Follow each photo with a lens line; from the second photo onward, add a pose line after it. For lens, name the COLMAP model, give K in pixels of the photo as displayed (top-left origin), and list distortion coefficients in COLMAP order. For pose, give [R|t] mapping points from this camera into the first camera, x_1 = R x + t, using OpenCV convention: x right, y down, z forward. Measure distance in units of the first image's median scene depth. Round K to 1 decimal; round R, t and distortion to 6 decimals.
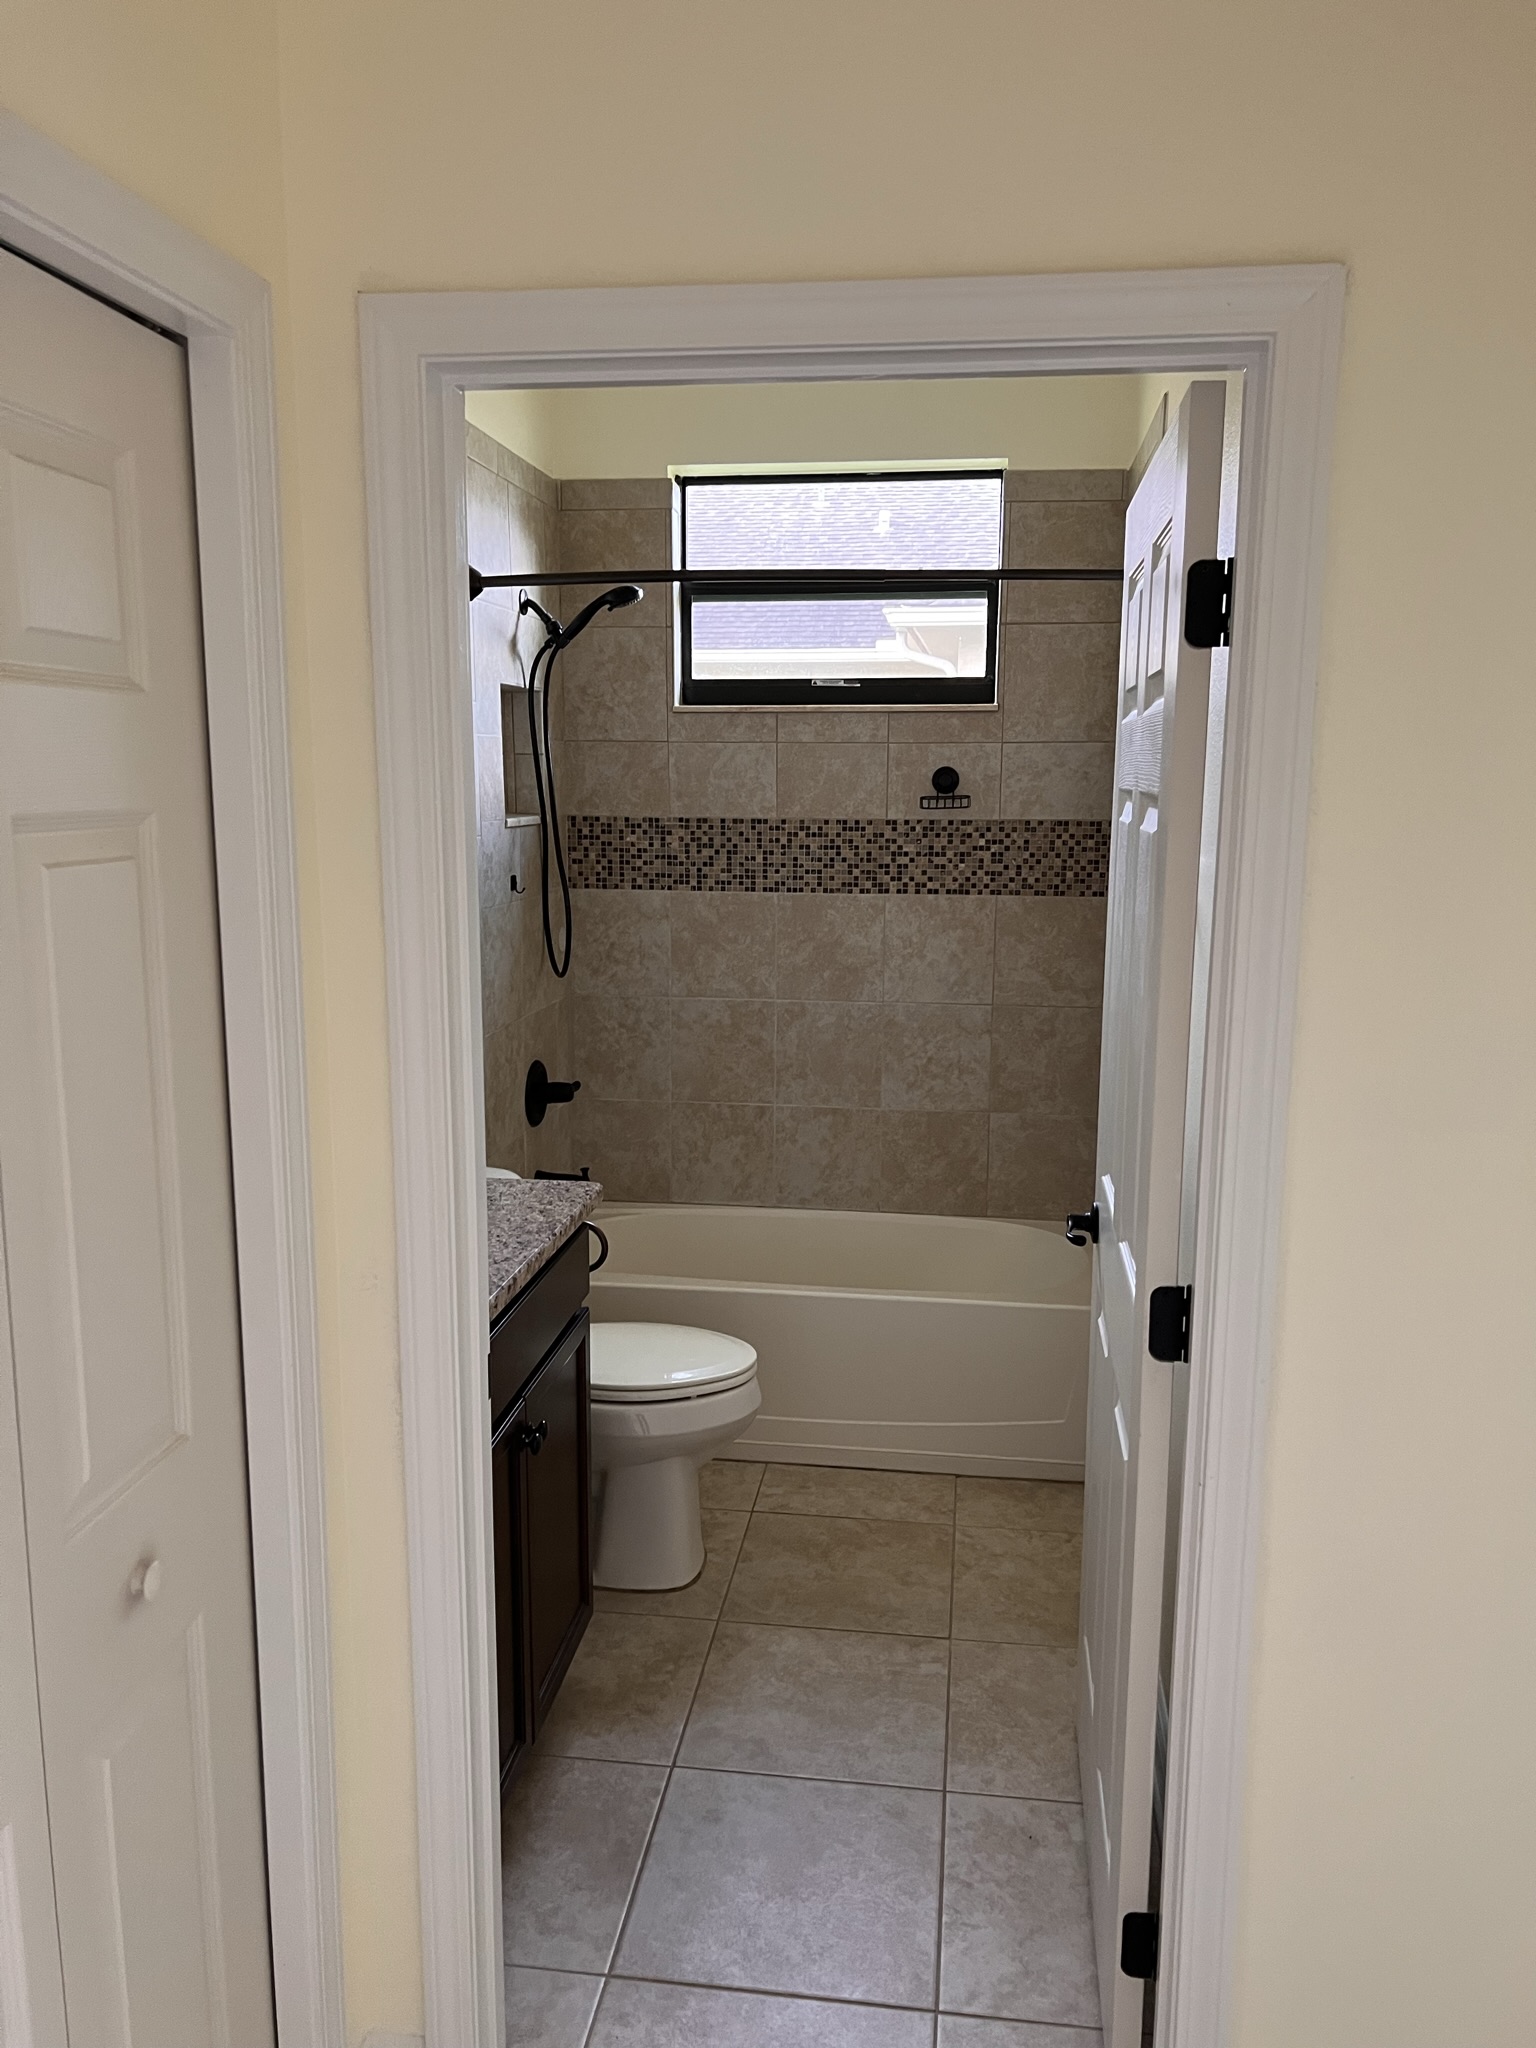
lens RADIAL K [[1582.2, 0, 769.2], [0, 1582.2, 1034.0], [0, 0, 1]] dist [0.061508, -0.061618]
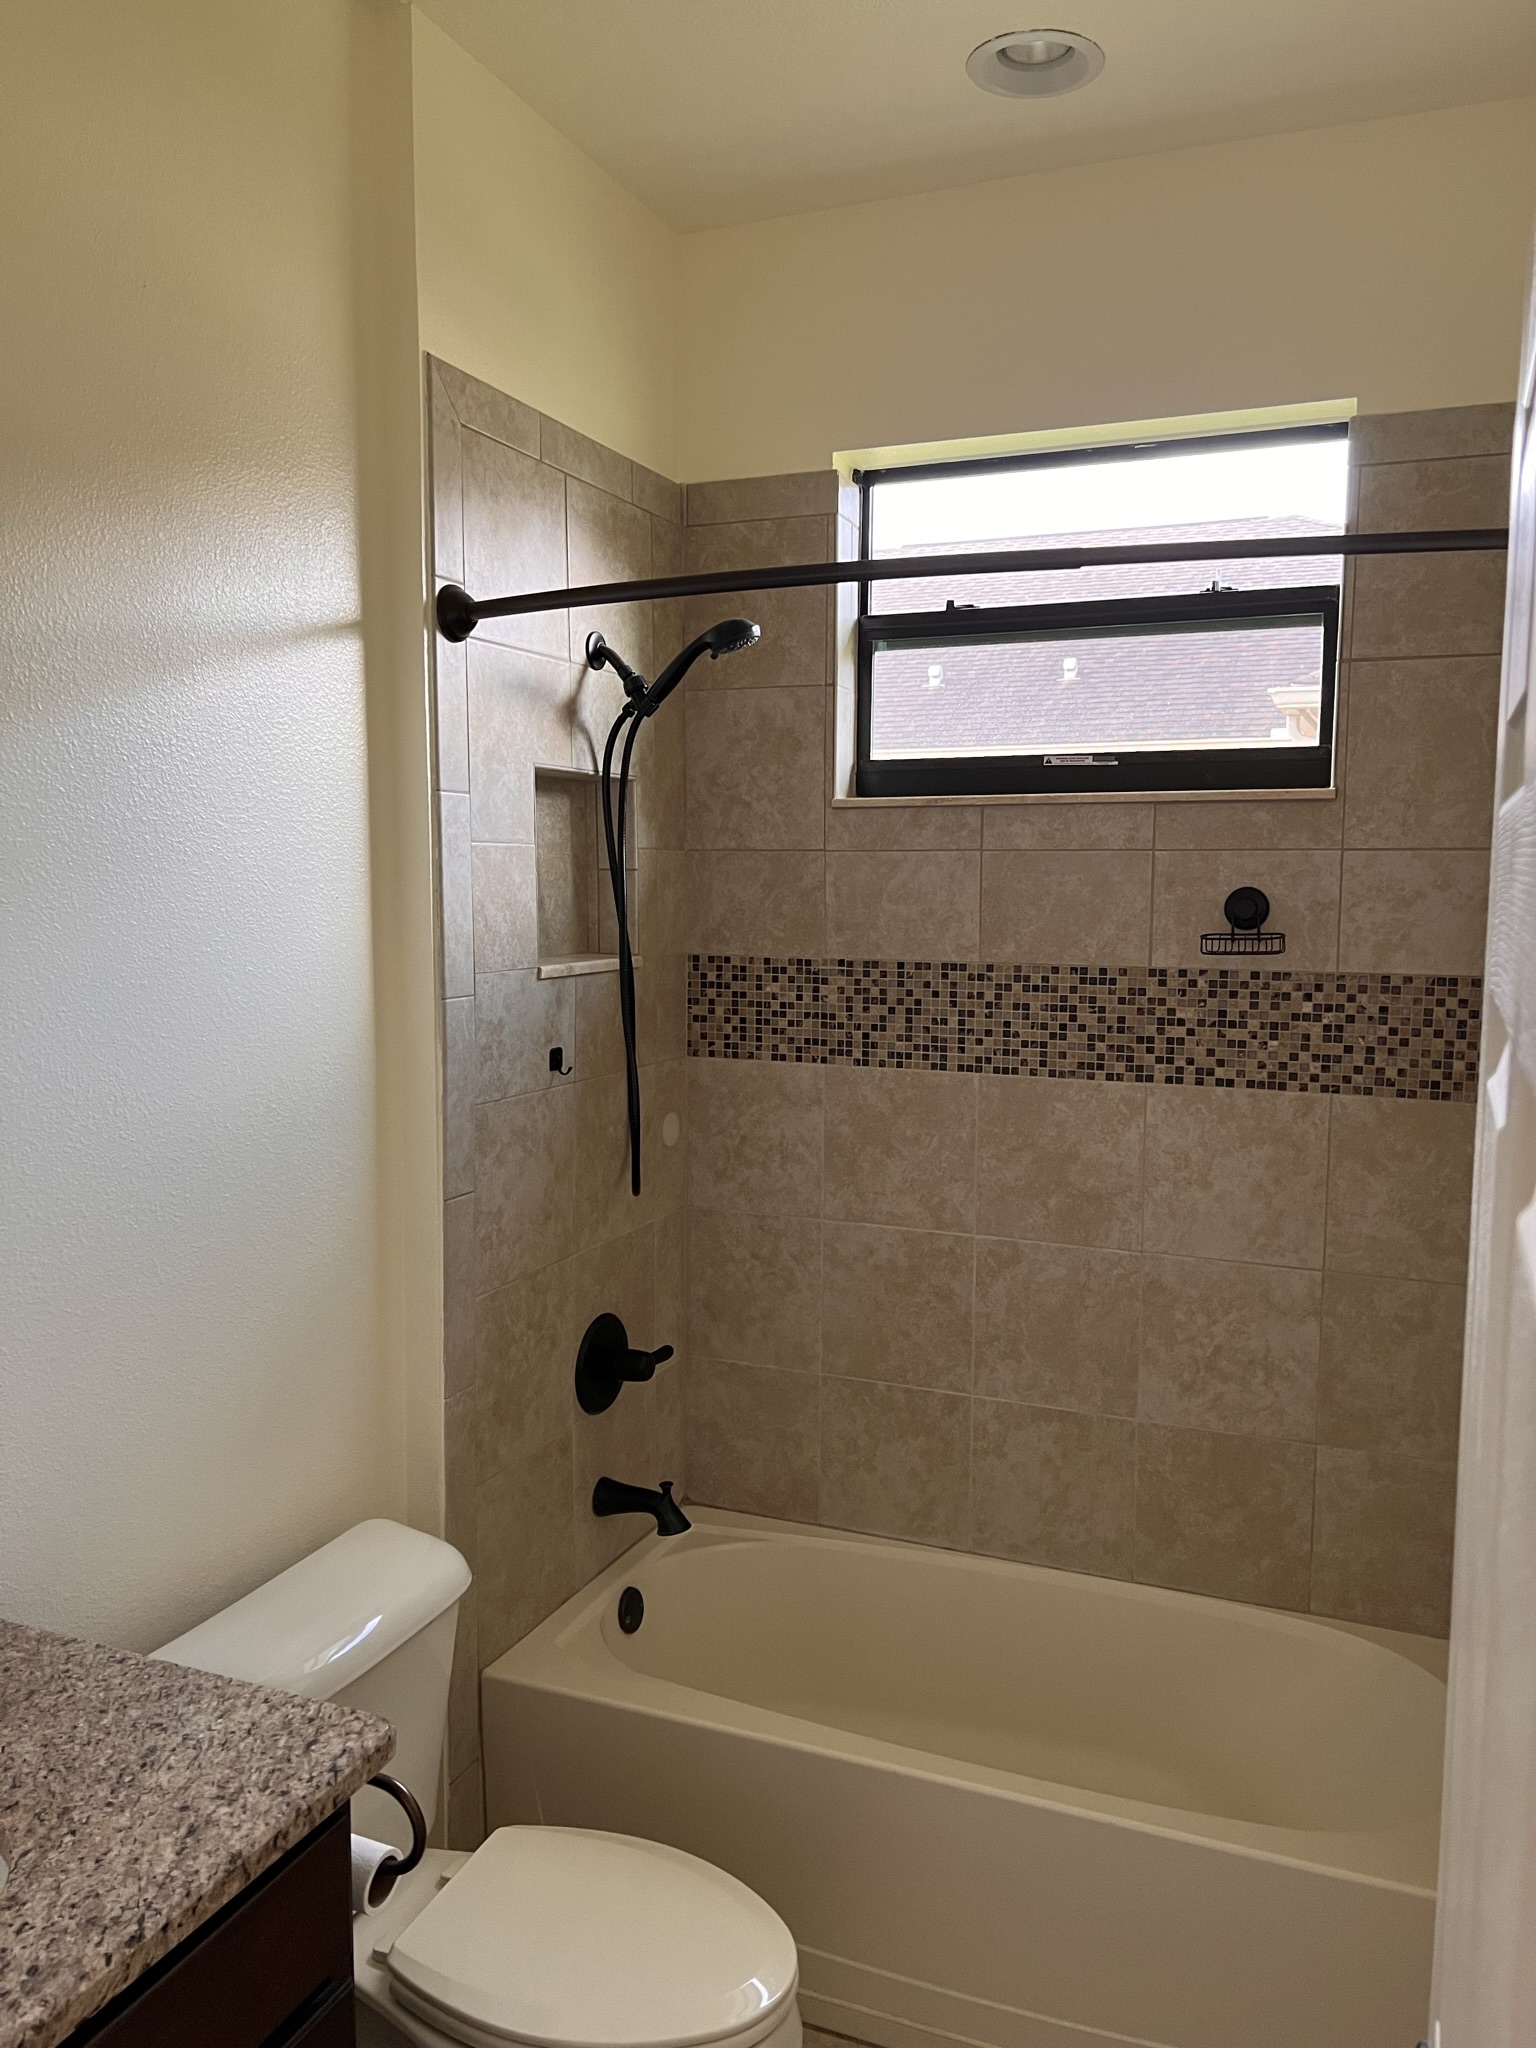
lens RADIAL K [[1582.2, 0, 757.6], [0, 1582.2, 1009.0], [0, 0, 1]] dist [0.061508, -0.061618]
pose [[0.968361, 0.022990, -0.248494, 0.079769], [-0.042129, 0.996516, -0.071978, -0.065531], [0.245974, 0.080170, 0.965955, 0.339182]]
